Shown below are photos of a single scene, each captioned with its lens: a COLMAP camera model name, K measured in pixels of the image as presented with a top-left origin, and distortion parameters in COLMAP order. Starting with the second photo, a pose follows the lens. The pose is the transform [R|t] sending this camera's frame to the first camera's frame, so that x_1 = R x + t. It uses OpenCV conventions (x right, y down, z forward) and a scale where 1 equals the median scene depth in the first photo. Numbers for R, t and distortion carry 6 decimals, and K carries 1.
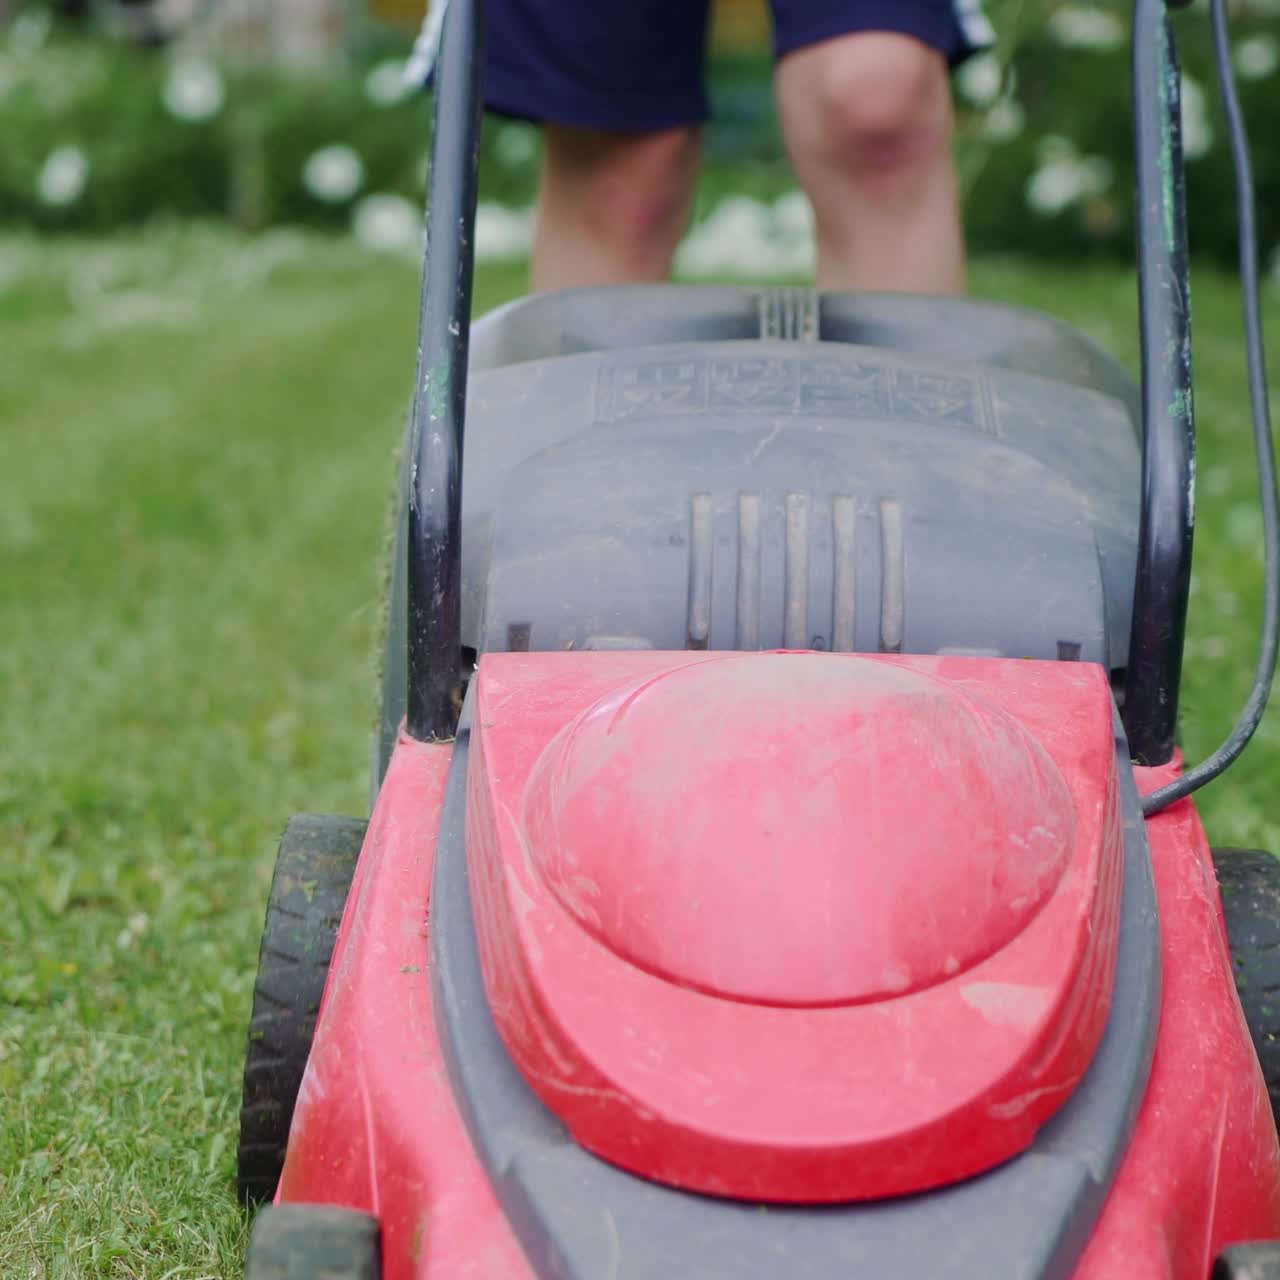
lens RADIAL K [[5196.1, 0, 640.0], [0, 5196.1, 640.0], [0, 0, 1]] dist [0.132390, -5.424453]
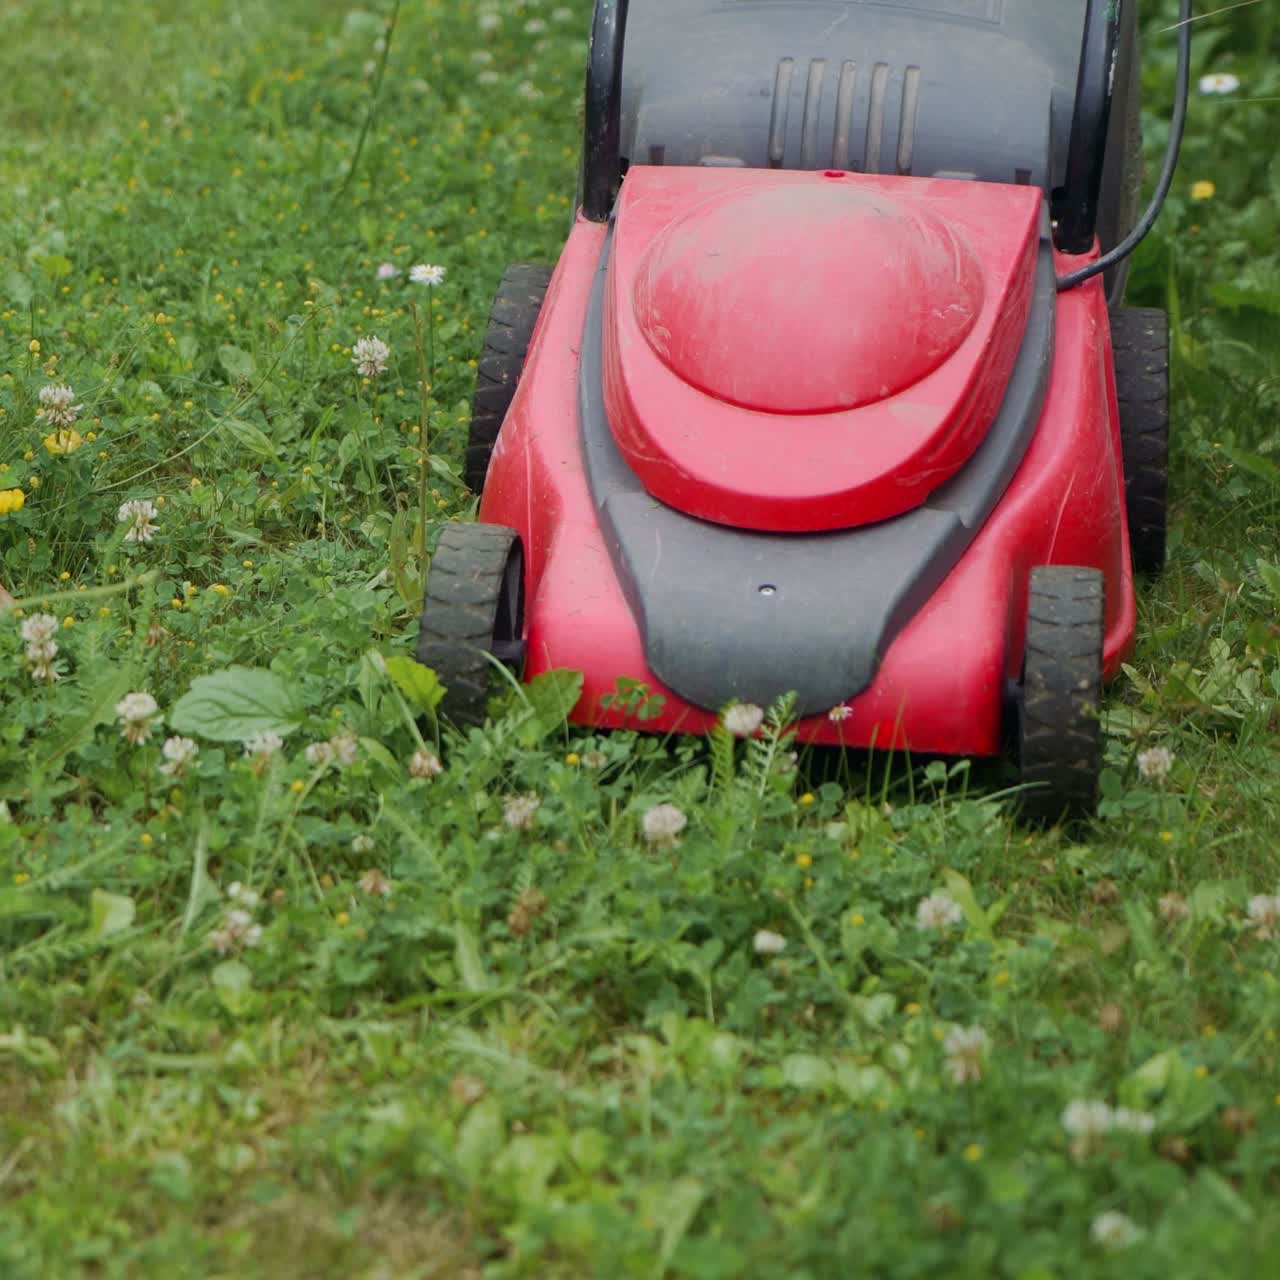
lens RADIAL K [[5196.1, 0, 640.0], [0, 5196.1, 640.0], [0, 0, 1]] dist [0.132390, -5.424453]
pose [[0.996546, 0.043935, -0.070472, 0.099068], [-0.034475, 0.990883, 0.130242, -0.067317], [0.075551, -0.127363, 0.988975, -0.604050]]
